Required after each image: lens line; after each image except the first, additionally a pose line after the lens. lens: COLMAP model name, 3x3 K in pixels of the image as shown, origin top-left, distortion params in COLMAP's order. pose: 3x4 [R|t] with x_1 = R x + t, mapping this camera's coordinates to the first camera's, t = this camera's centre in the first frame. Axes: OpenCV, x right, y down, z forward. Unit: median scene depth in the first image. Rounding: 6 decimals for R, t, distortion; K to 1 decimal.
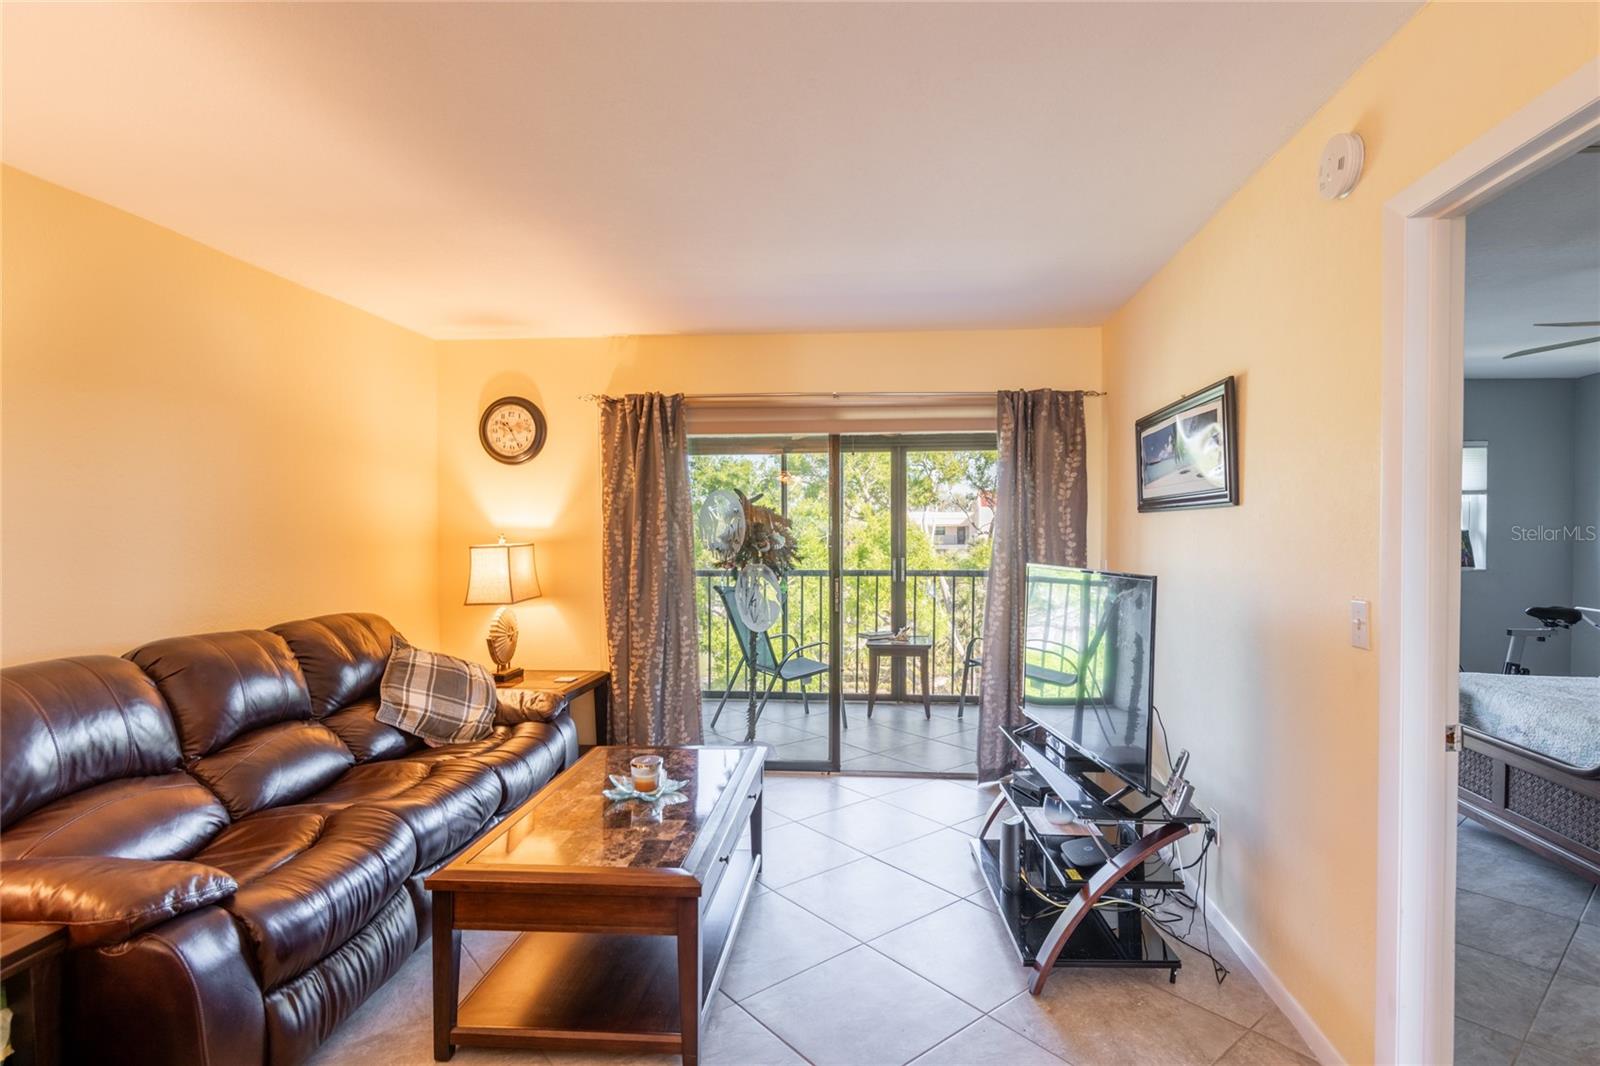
lens RADIAL K [[826.0, 0, 813.1], [0, 826.0, 529.6], [0, 0, 1]] dist [-0.037640, -0.002554]
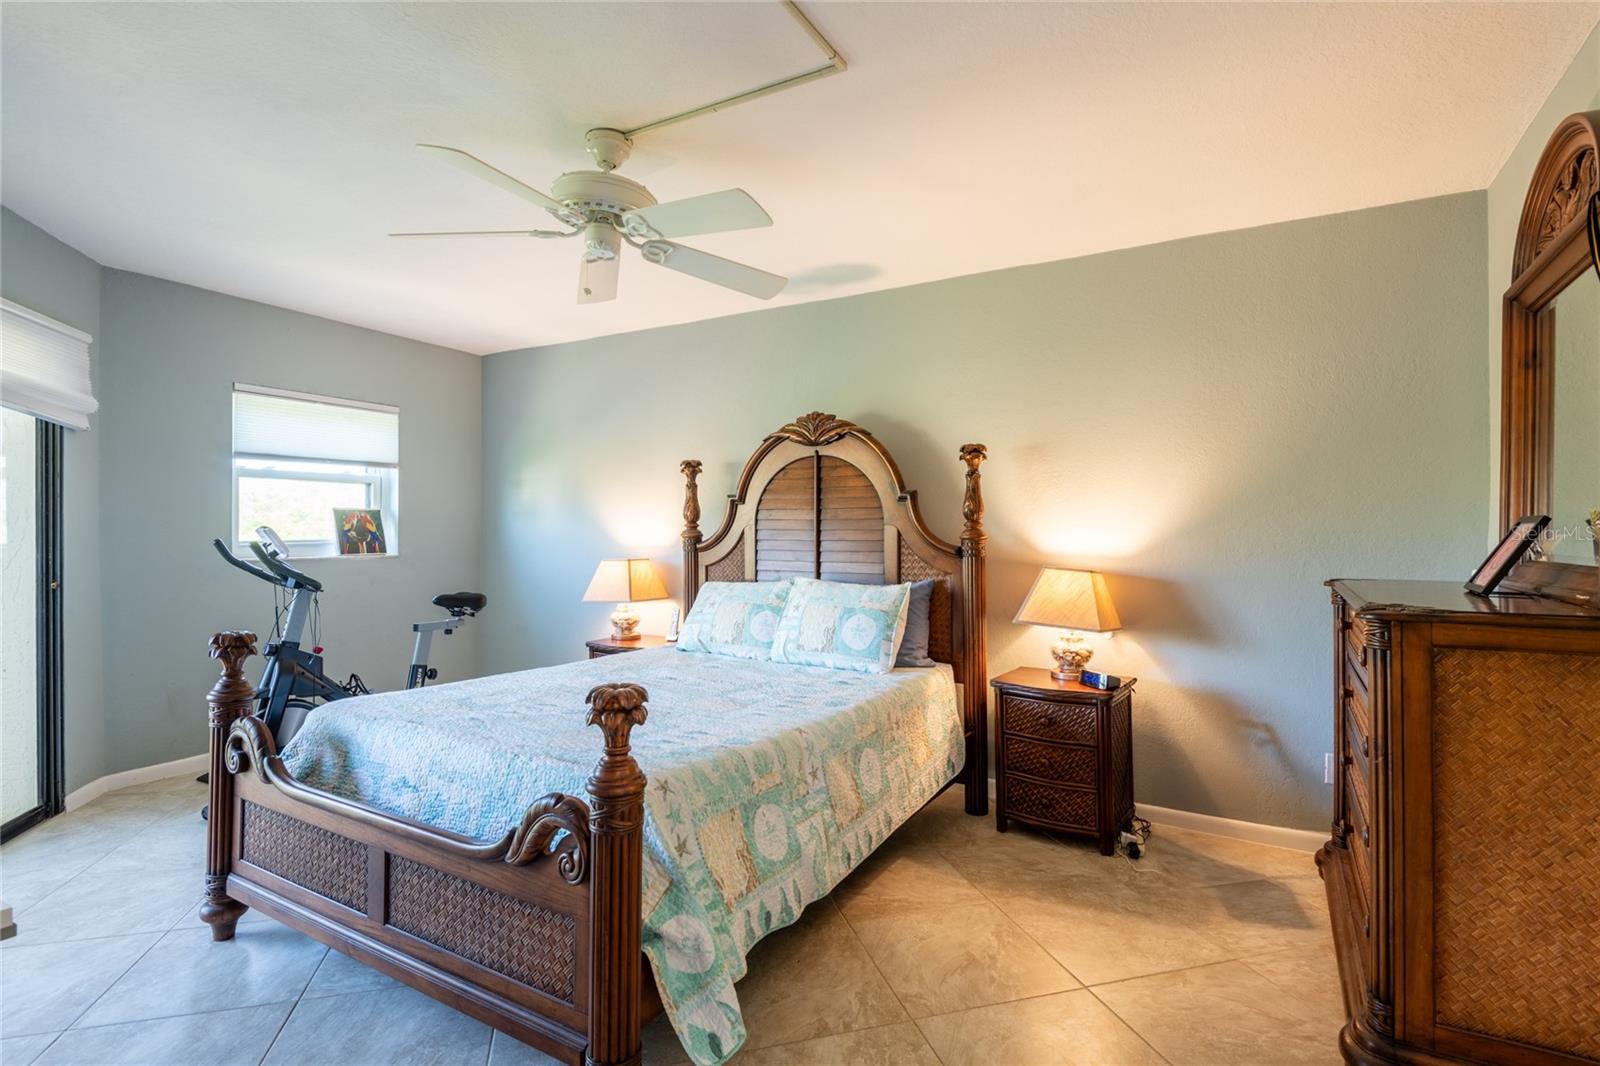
lens RADIAL K [[826.0, 0, 794.7], [0, 826.0, 527.2], [0, 0, 1]] dist [-0.037640, -0.002554]
pose [[0.437228, -0.006072, 0.899330, 0.156033], [0.003311, 0.999981, 0.005143, 0.011666], [-0.899345, 0.000729, 0.437240, 0.153484]]
